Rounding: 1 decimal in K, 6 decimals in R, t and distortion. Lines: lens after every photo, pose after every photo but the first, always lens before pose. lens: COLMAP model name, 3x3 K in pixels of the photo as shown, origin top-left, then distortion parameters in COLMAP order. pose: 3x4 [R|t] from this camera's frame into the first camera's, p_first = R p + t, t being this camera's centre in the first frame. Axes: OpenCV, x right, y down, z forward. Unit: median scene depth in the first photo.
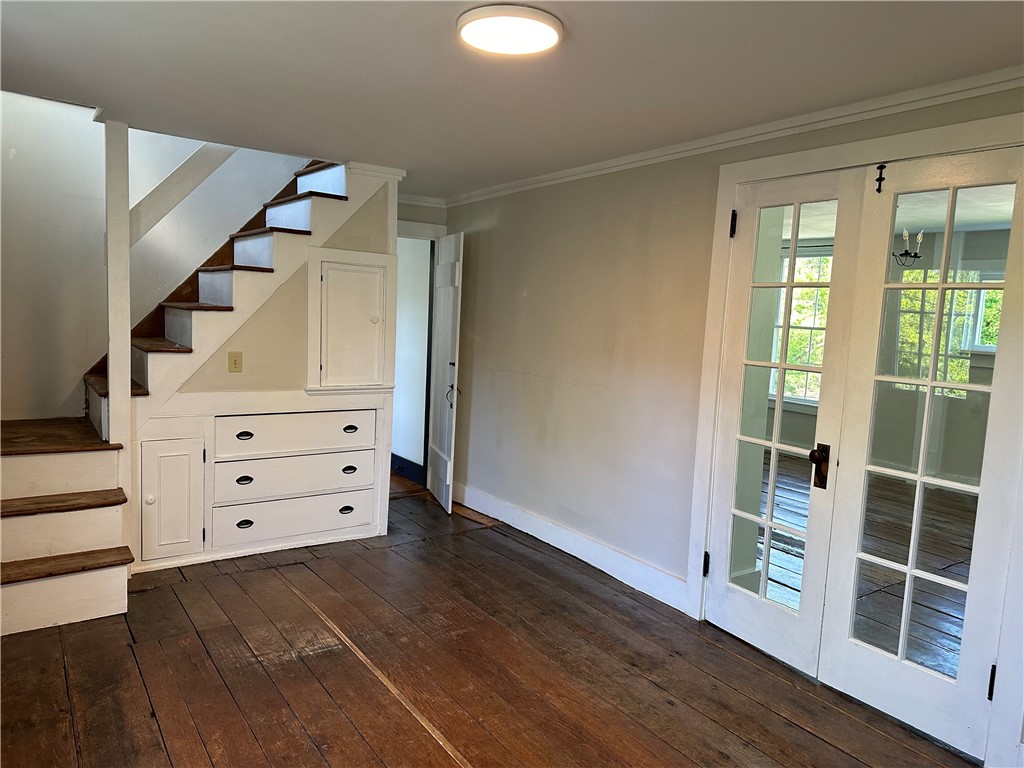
lens RADIAL K [[725.4, 0, 520.5], [0, 725.4, 381.5], [0, 0, 1]] dist [0.125774, -0.158648]
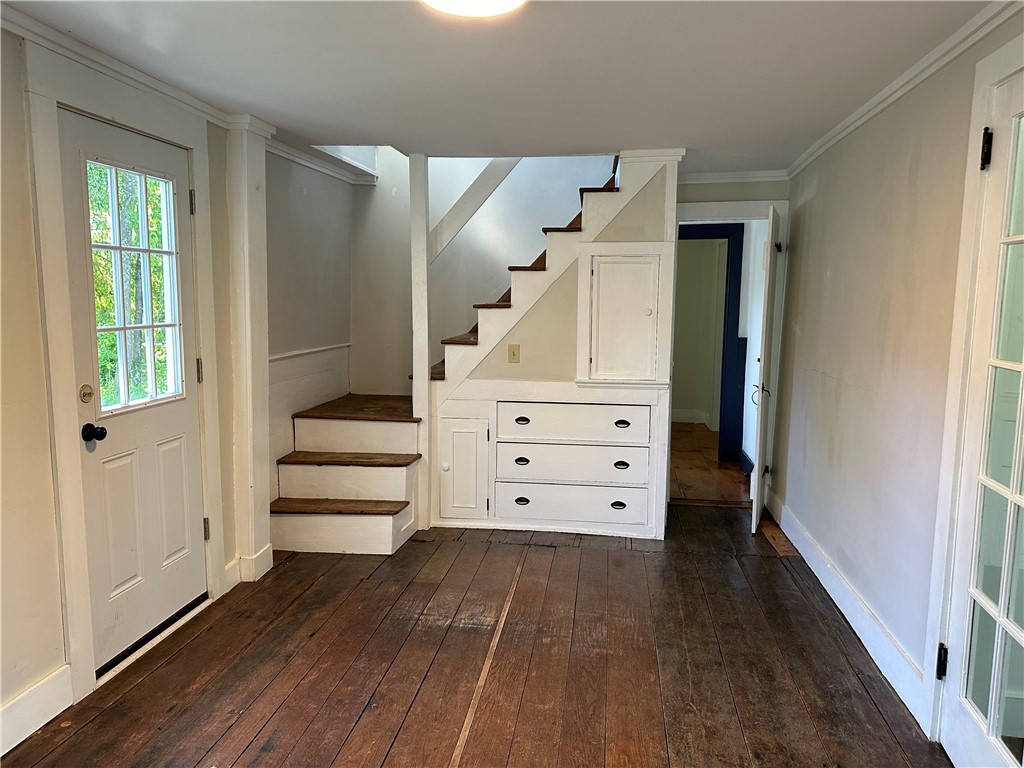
lens RADIAL K [[725.4, 0, 520.5], [0, 725.4, 381.5], [0, 0, 1]] dist [0.125774, -0.158648]
pose [[0.738644, 0.041208, -0.672835, 0.355034], [-0.038854, 0.999073, 0.018534, -0.005188], [0.672975, 0.012452, 0.739560, 0.199957]]
